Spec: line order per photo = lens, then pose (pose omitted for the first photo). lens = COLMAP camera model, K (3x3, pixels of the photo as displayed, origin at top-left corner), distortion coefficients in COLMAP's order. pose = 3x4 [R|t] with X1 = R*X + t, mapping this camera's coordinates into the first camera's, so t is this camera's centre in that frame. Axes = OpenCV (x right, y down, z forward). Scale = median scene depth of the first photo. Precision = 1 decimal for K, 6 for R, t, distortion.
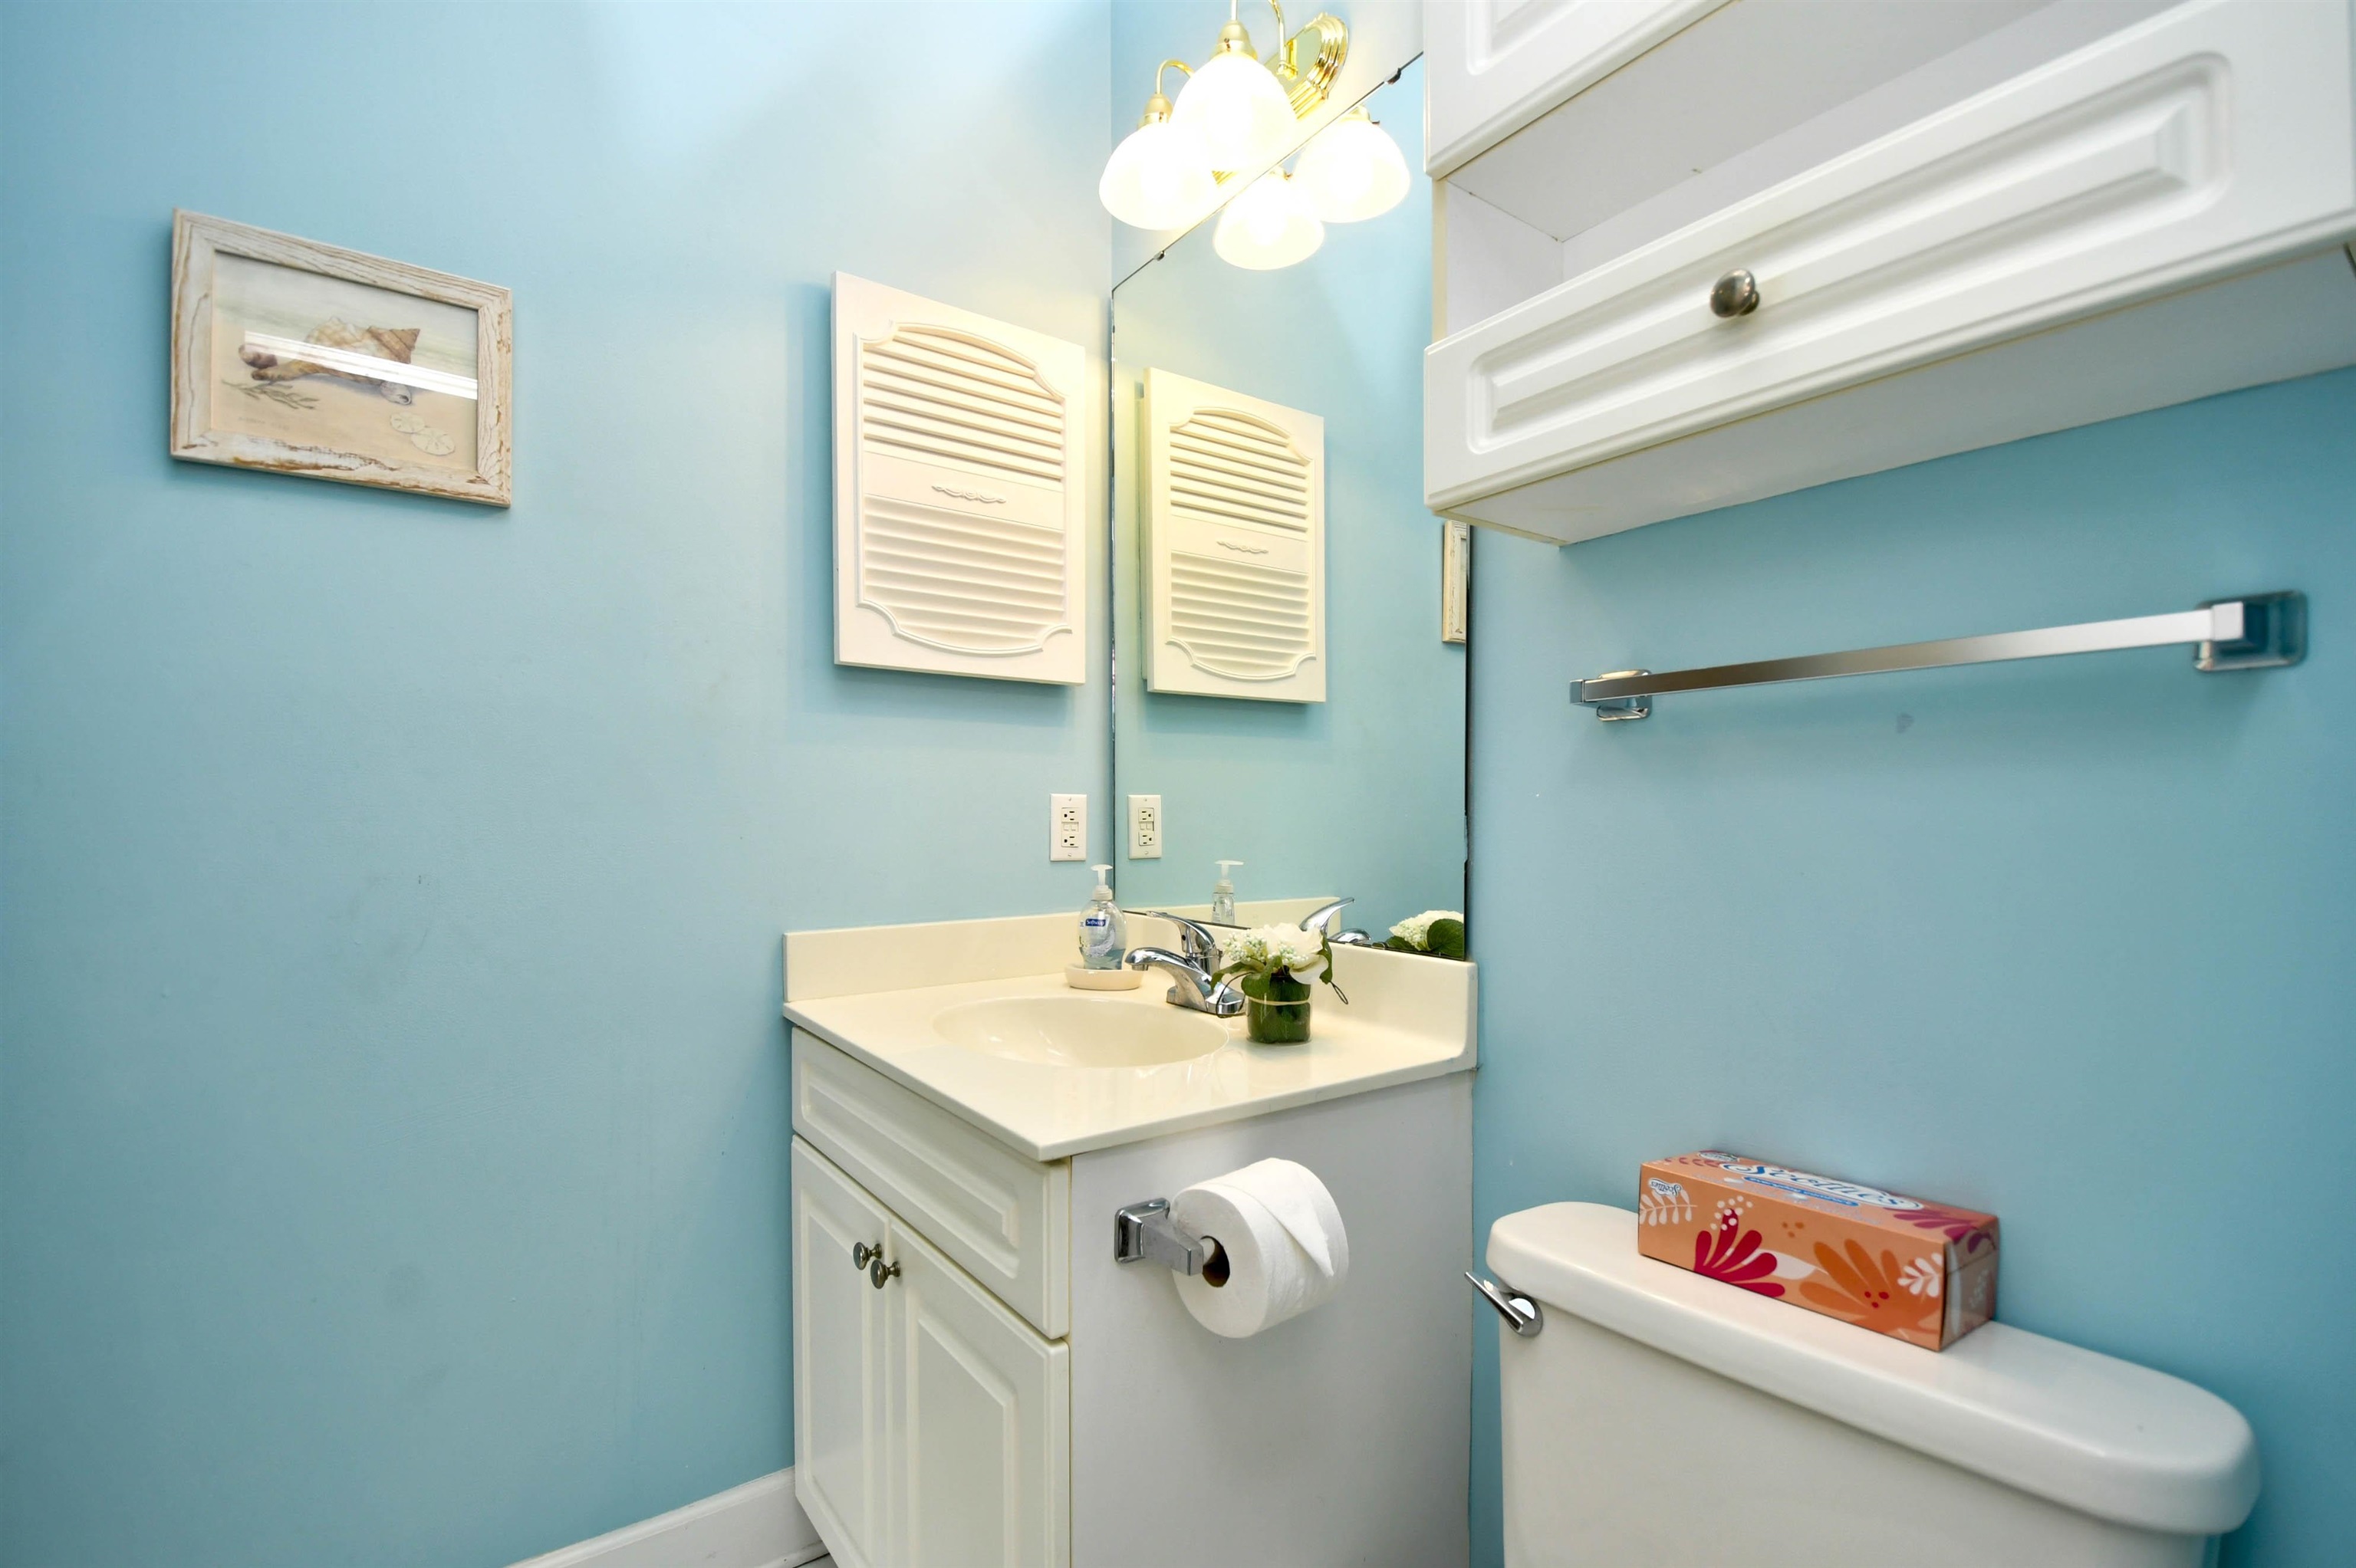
lens RADIAL K [[1040.6, 0, 1177.5], [0, 1040.6, 806.4], [0, 0, 1]] dist [0.000166, -0.016605]
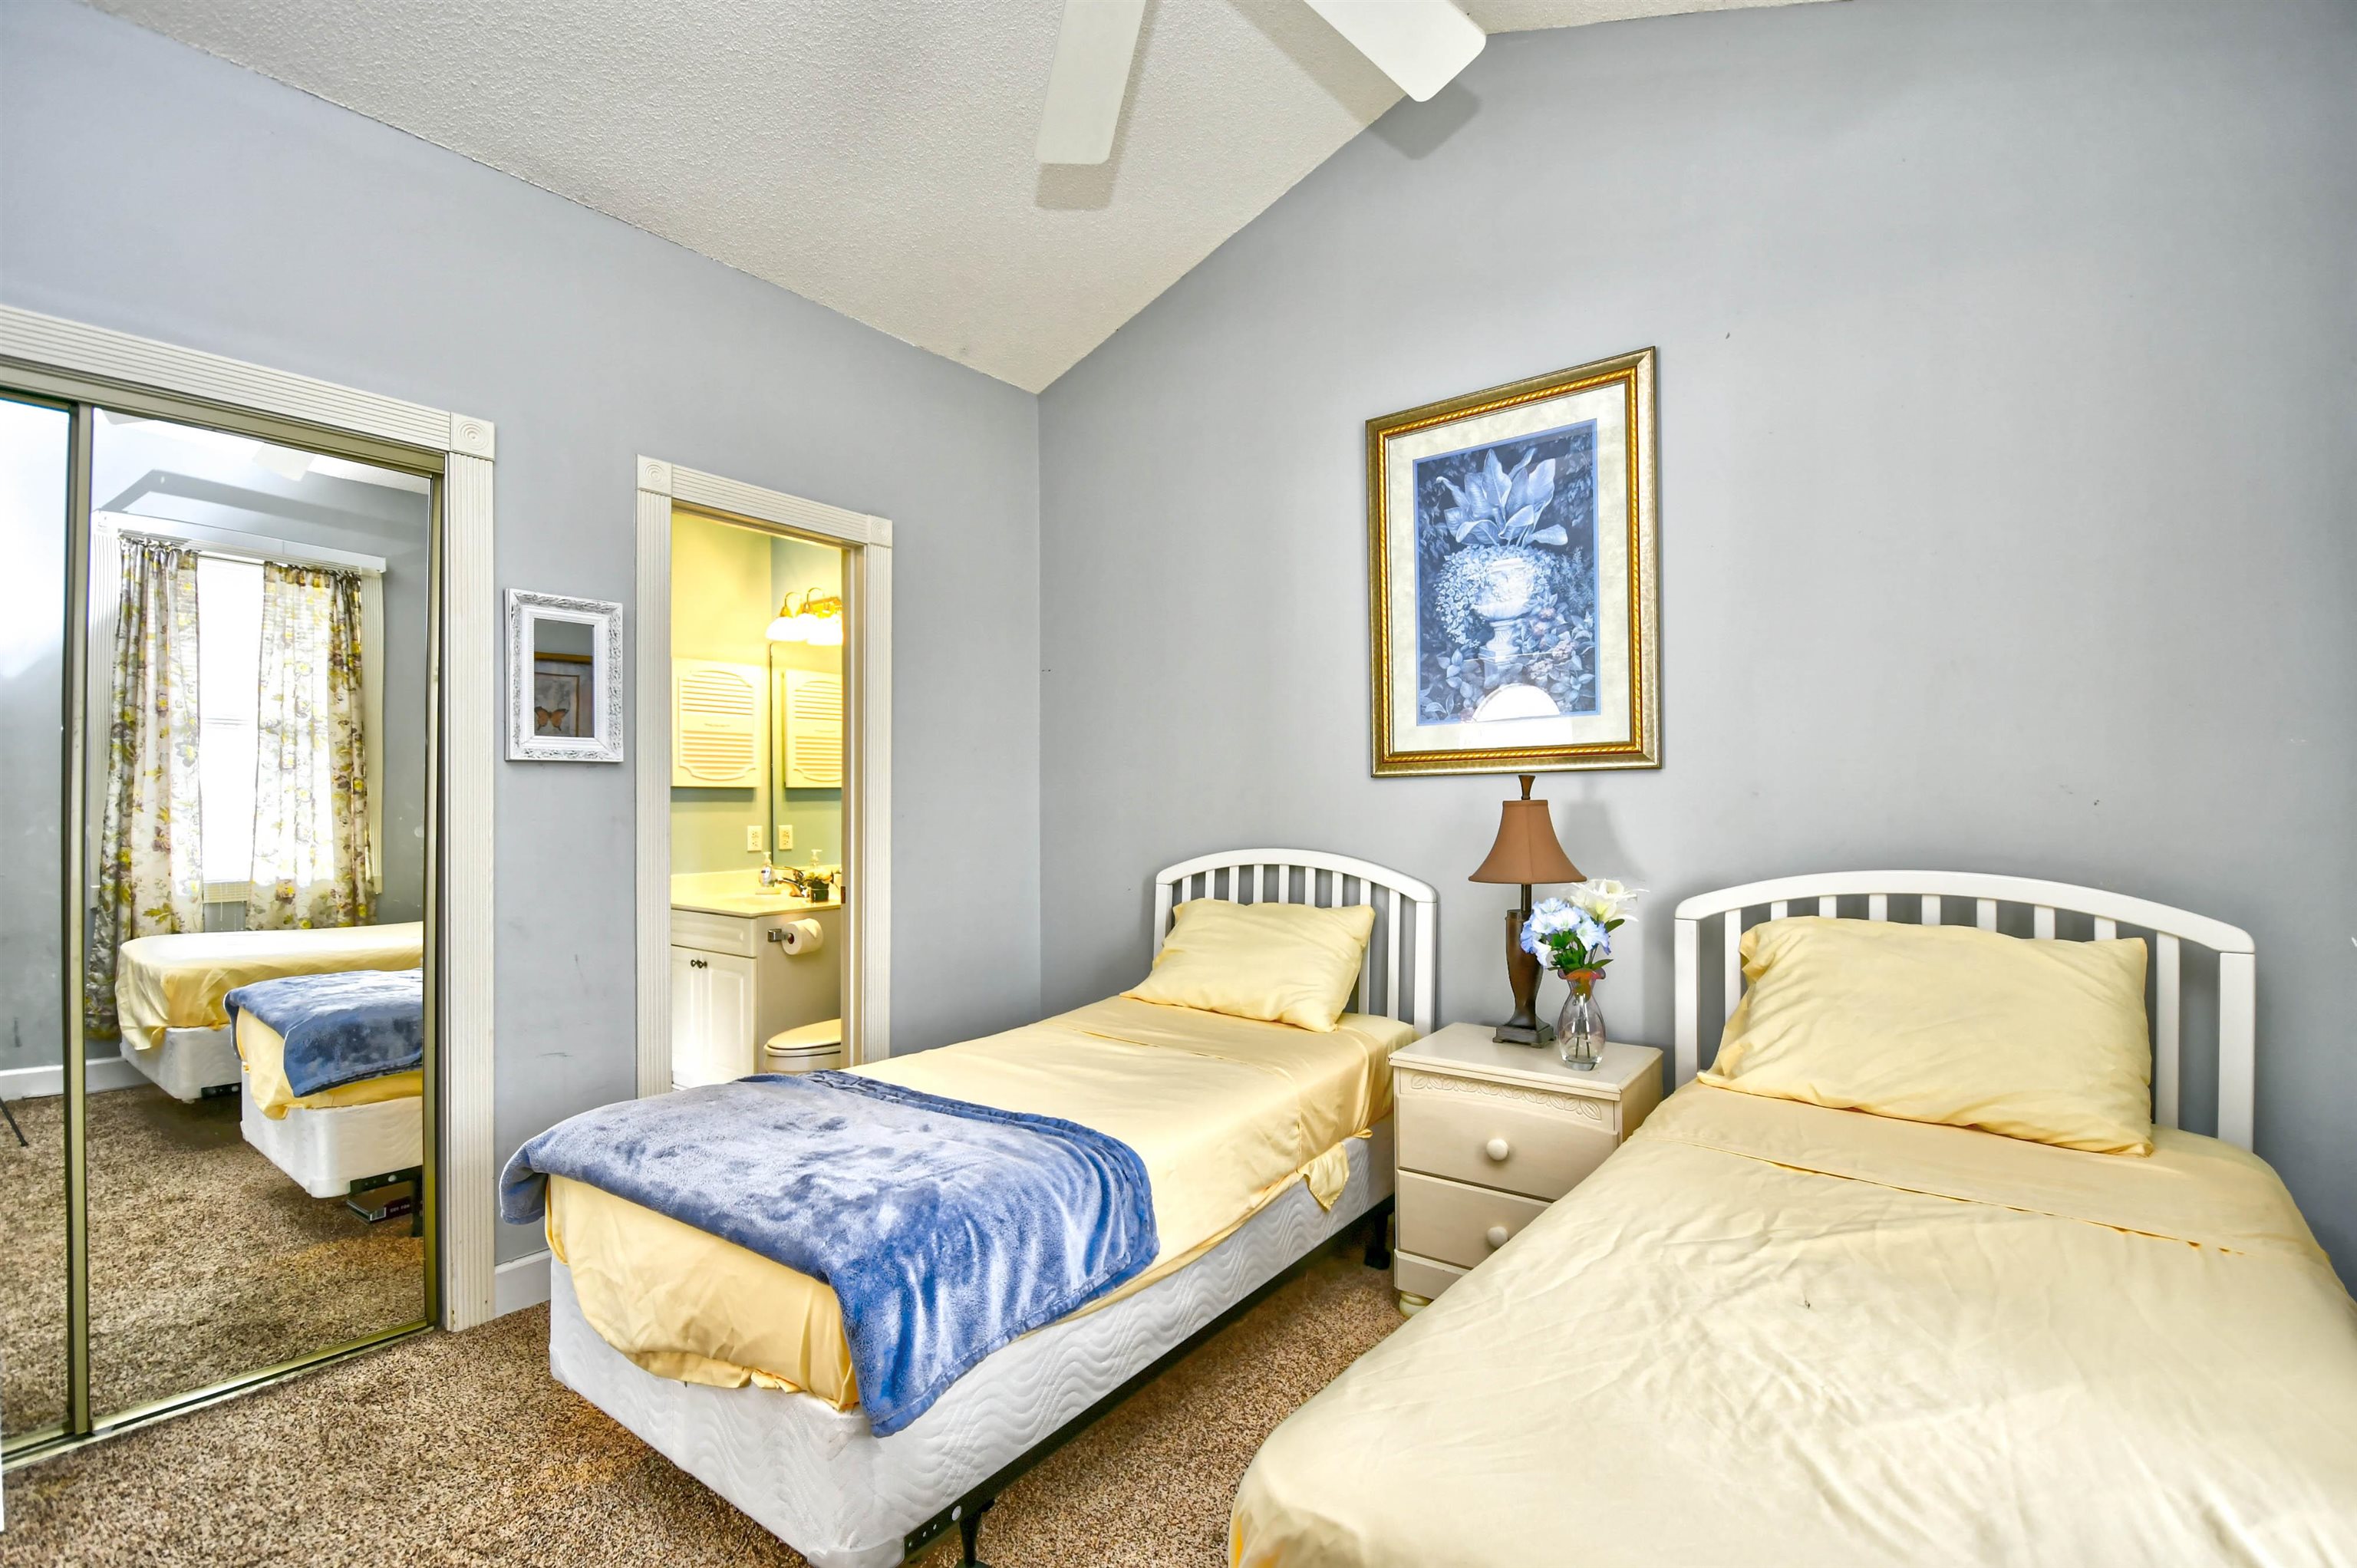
lens RADIAL K [[1041.1, 0, 1178.0], [0, 1041.1, 806.4], [0, 0, 1]] dist [0.000166, -0.016605]
pose [[0.958839, -0.000958, 0.283950, 0.200056], [-0.001323, 0.999968, 0.007843, -0.094057], [-0.283949, -0.007896, 0.958807, -2.090235]]
